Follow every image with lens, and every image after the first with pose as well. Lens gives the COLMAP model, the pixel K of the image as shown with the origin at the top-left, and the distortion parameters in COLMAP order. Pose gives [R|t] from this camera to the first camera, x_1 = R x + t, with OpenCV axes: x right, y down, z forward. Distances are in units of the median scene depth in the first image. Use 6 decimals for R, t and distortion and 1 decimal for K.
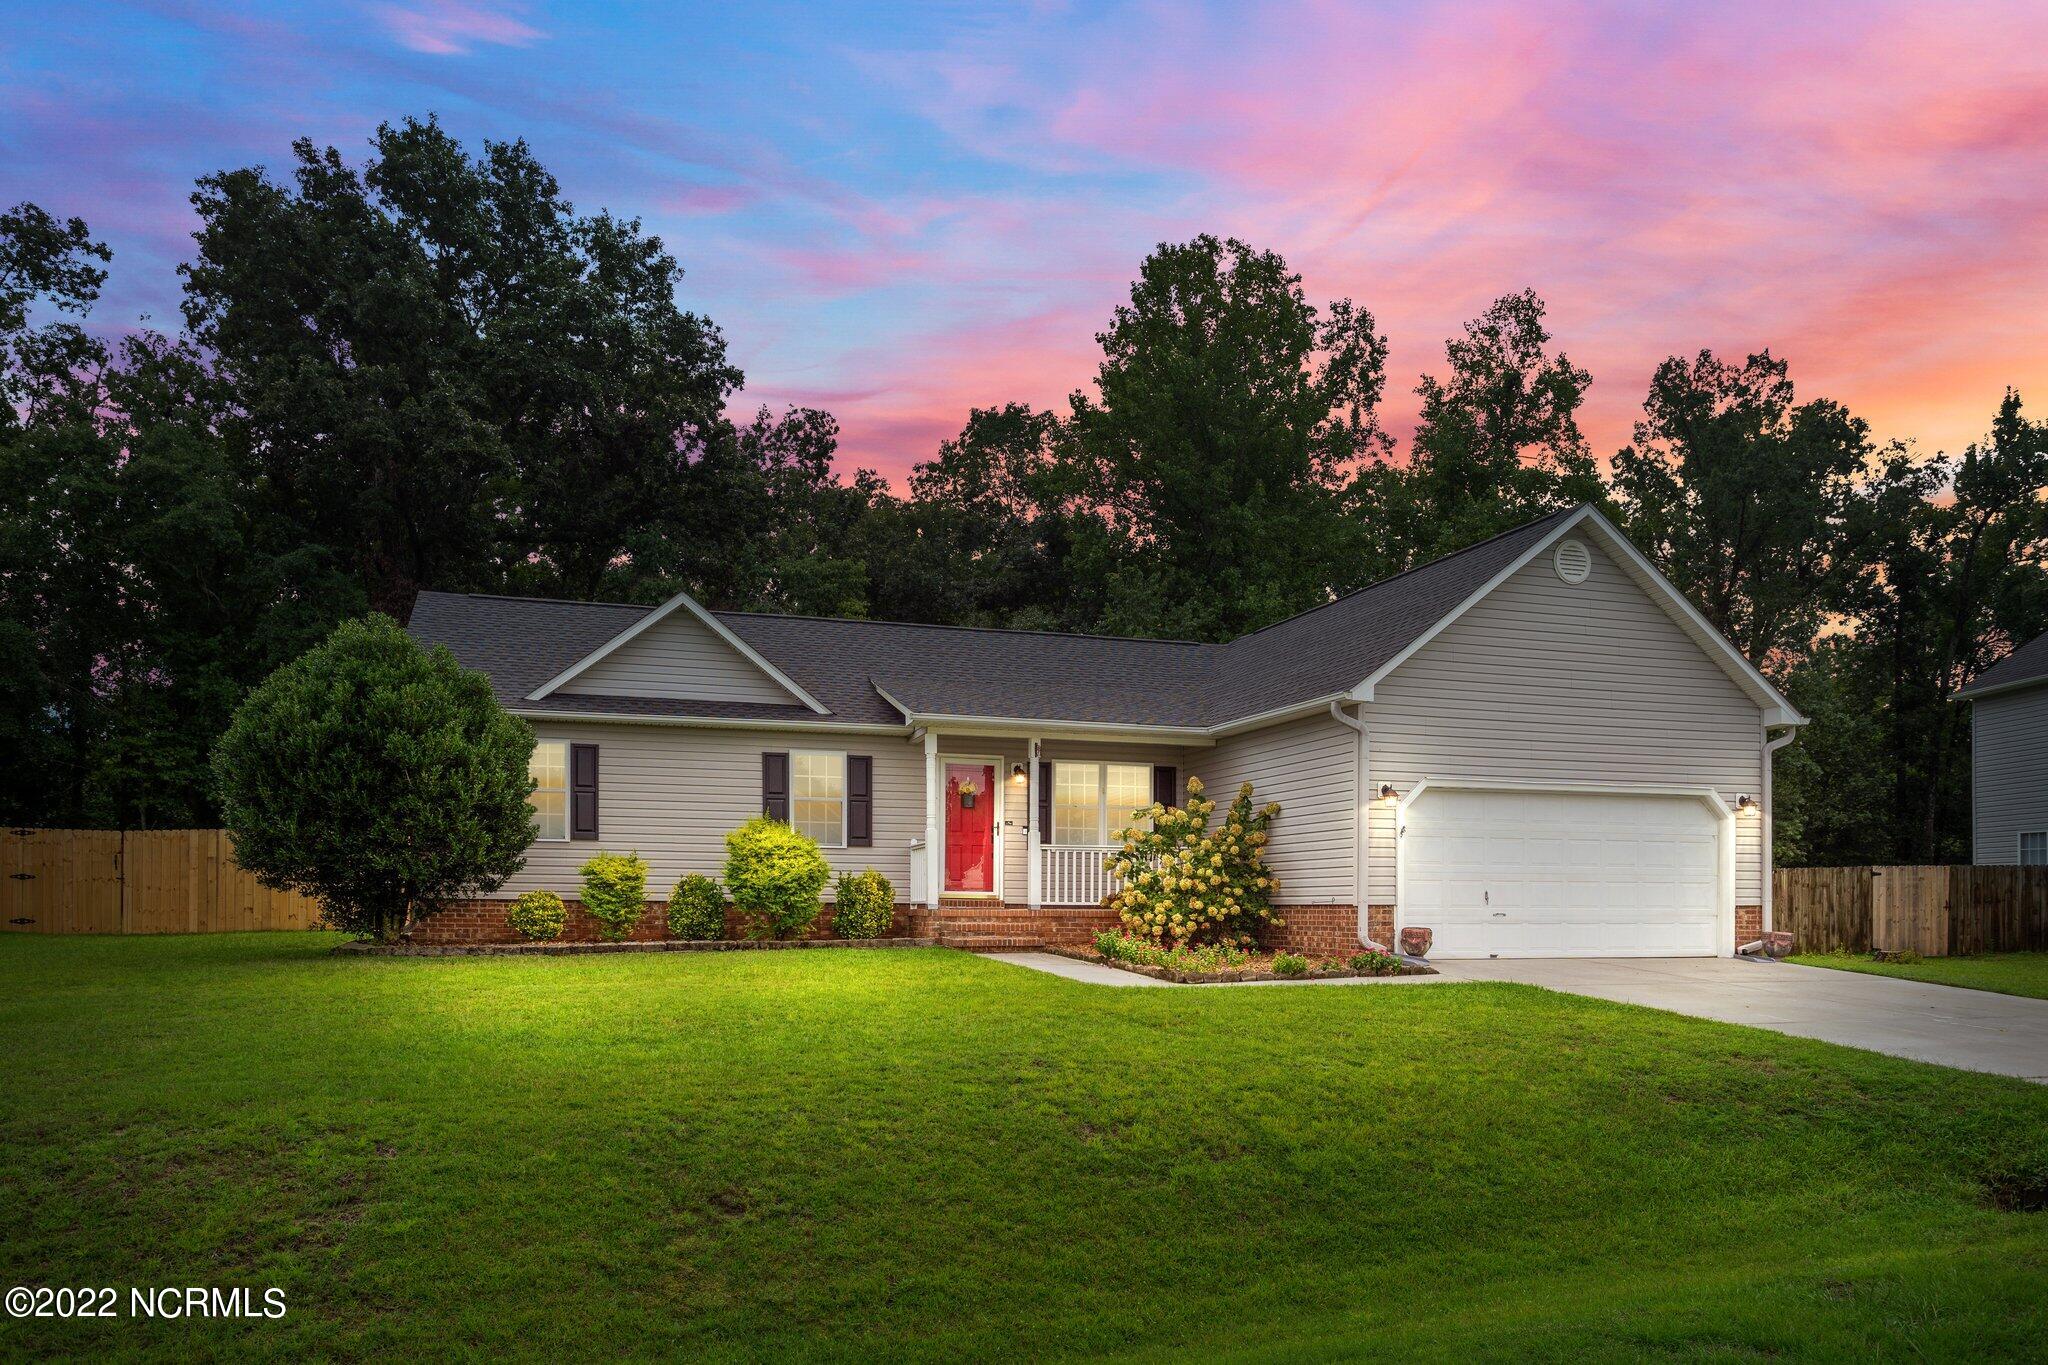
lens RADIAL K [[1431.9, 0, 1032.5], [0, 1431.9, 735.8], [0, 0, 1]] dist [-0.028631, 0.010067]
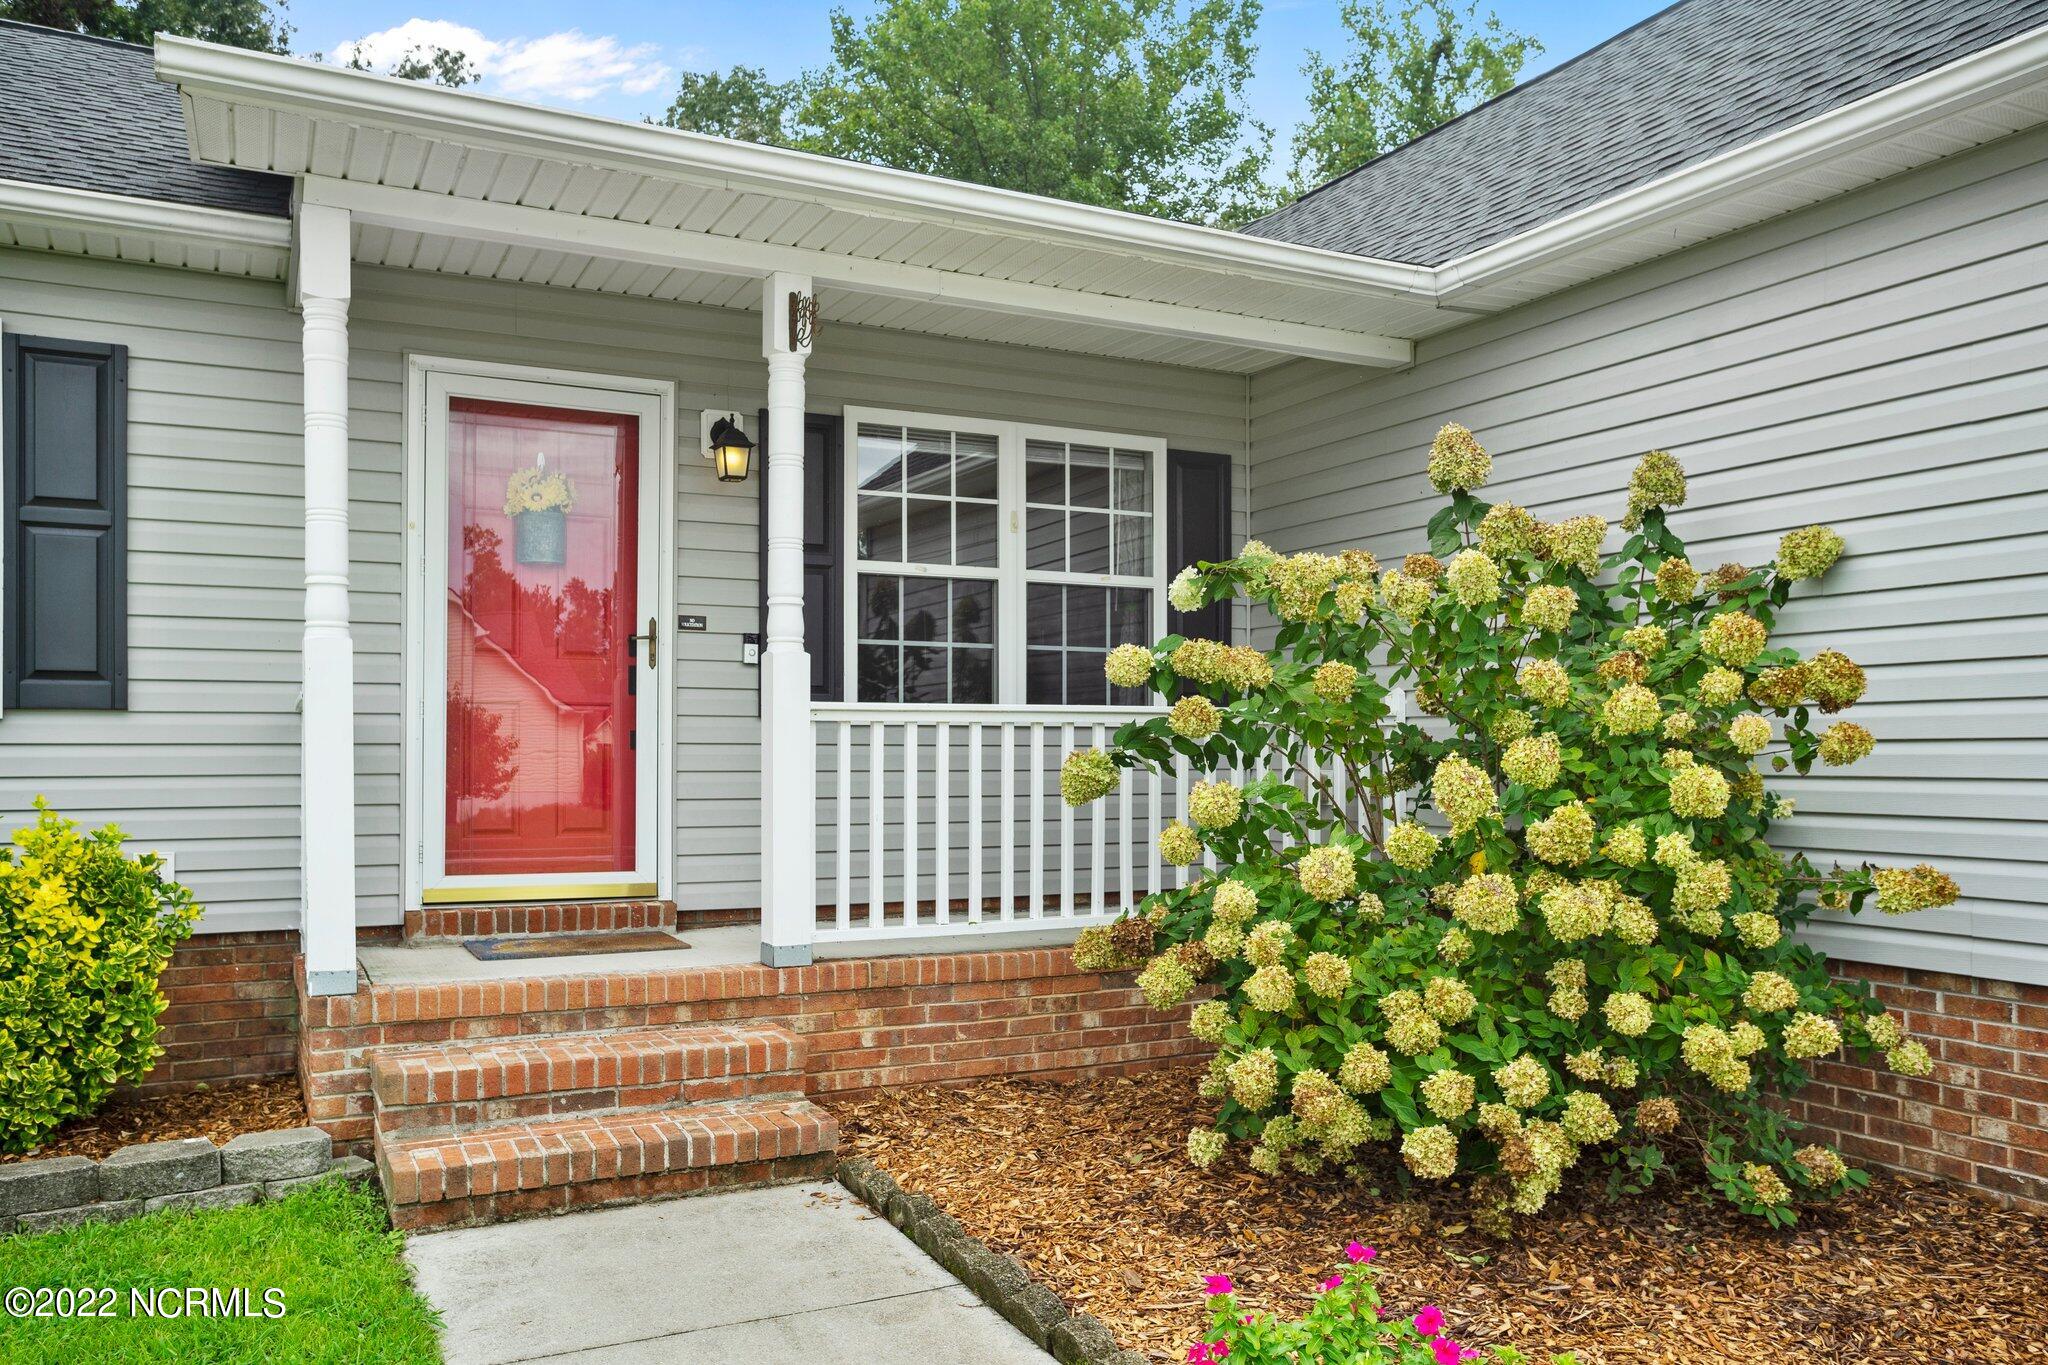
lens RADIAL K [[1559.3, 0, 1022.8], [0, 1559.3, 691.0], [0, 0, 1]] dist [-0.006202, -0.002674]
pose [[0.986984, -0.000747, 0.160820, -0.001980], [-0.012354, 0.996682, 0.080447, 0.051375], [-0.160346, -0.081387, 0.983700, 0.725239]]
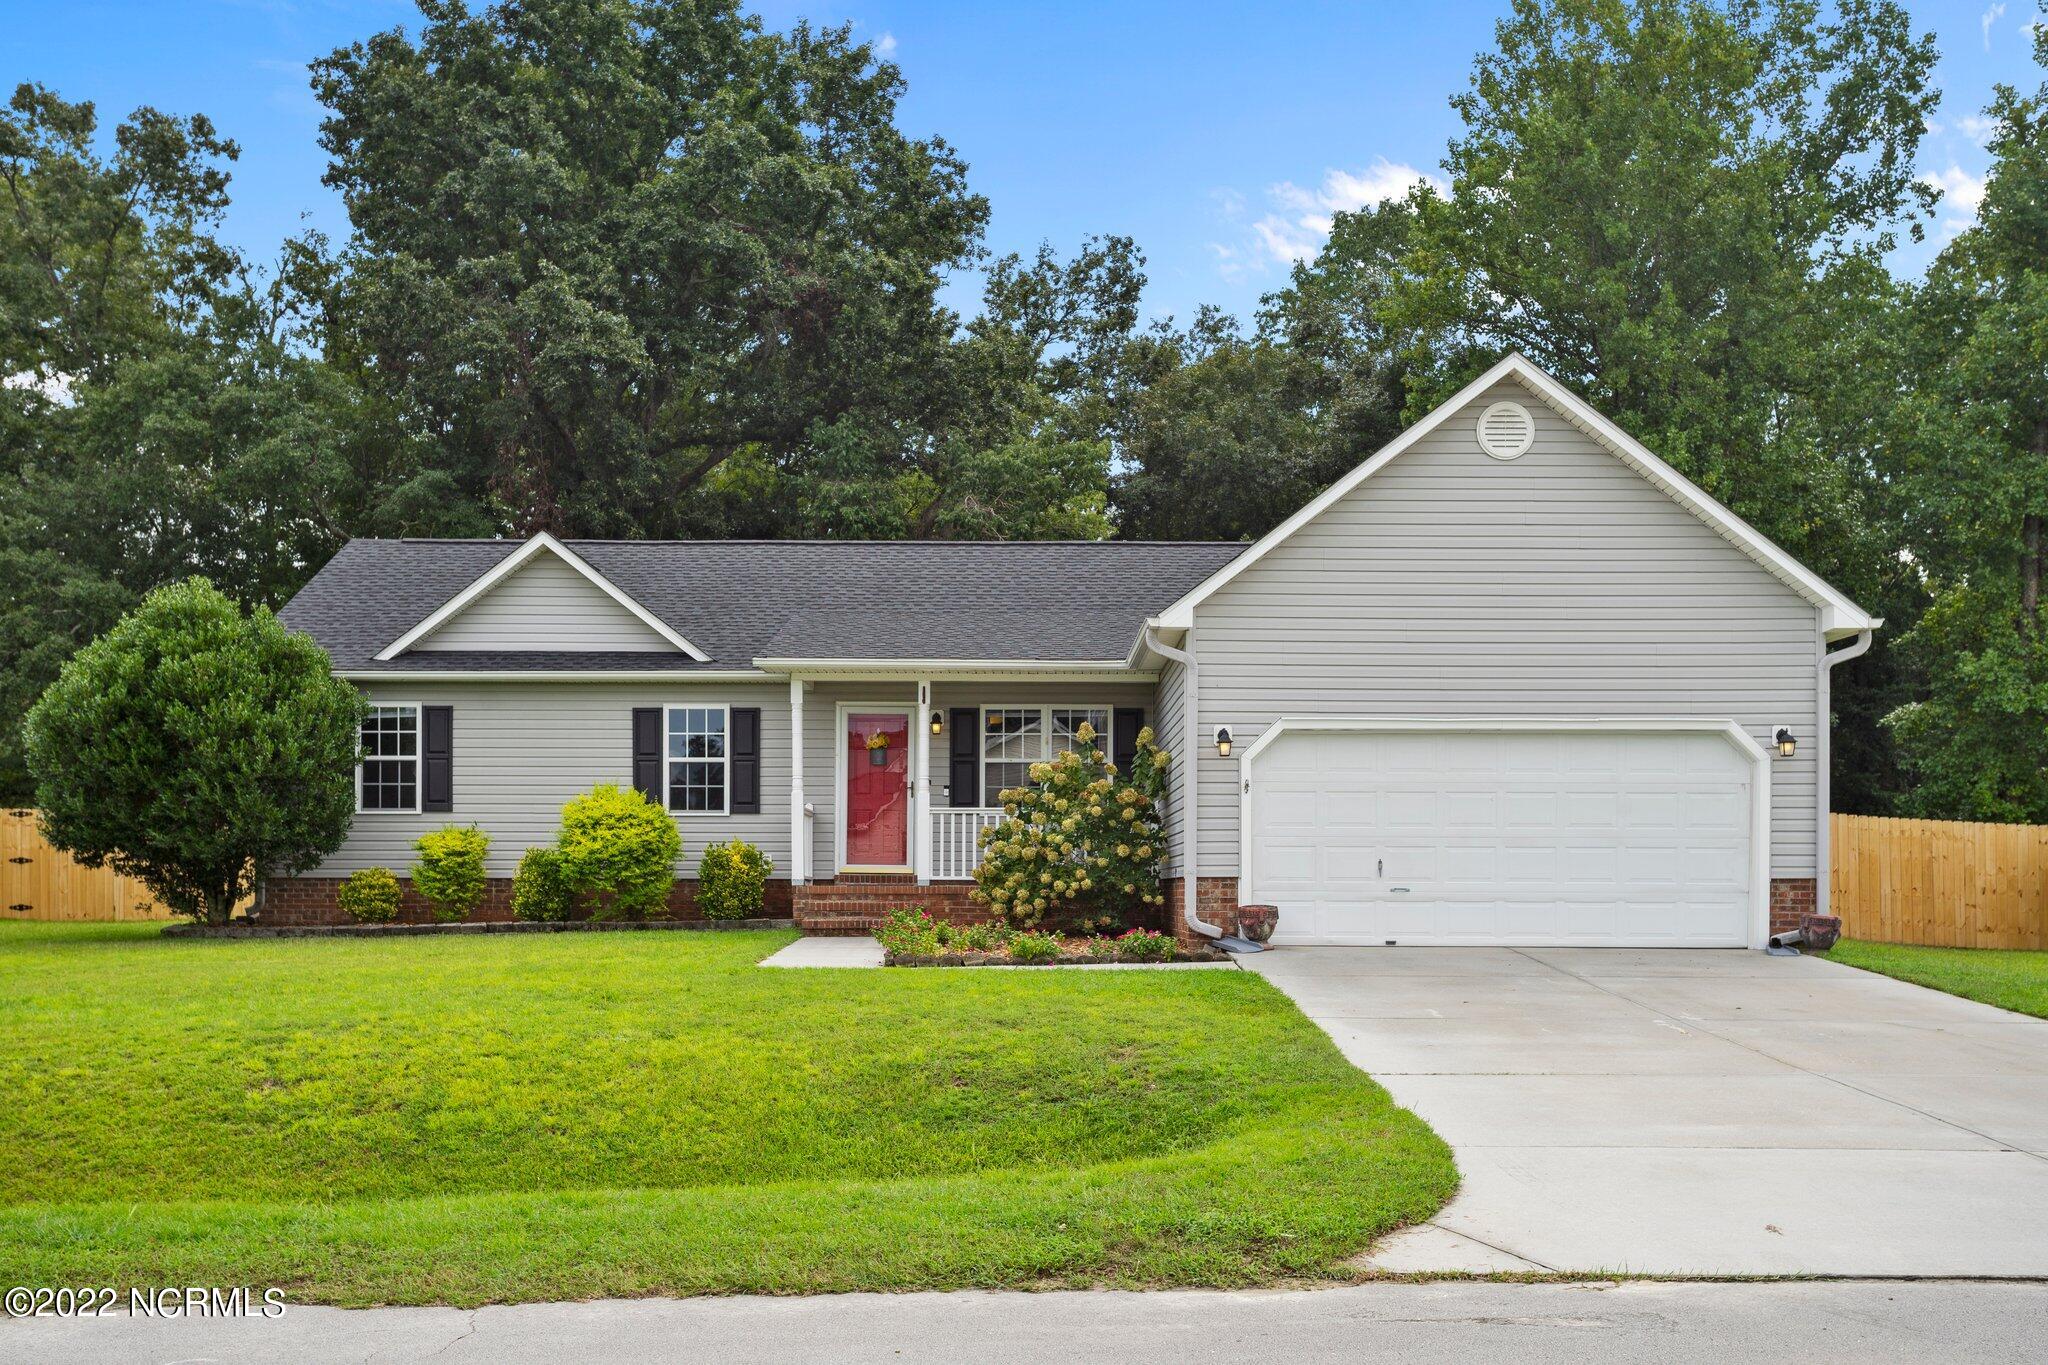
lens RADIAL K [[1989.4, 0, 1026.2], [0, 1989.4, 668.7], [0, 0, 1]] dist [0.032376, 0.000000]
pose [[0.951579, -0.036770, -0.305196, 0.416872], [0.038749, 0.999249, 0.000426, -0.003844], [0.304951, -0.012231, 0.952289, -0.090899]]
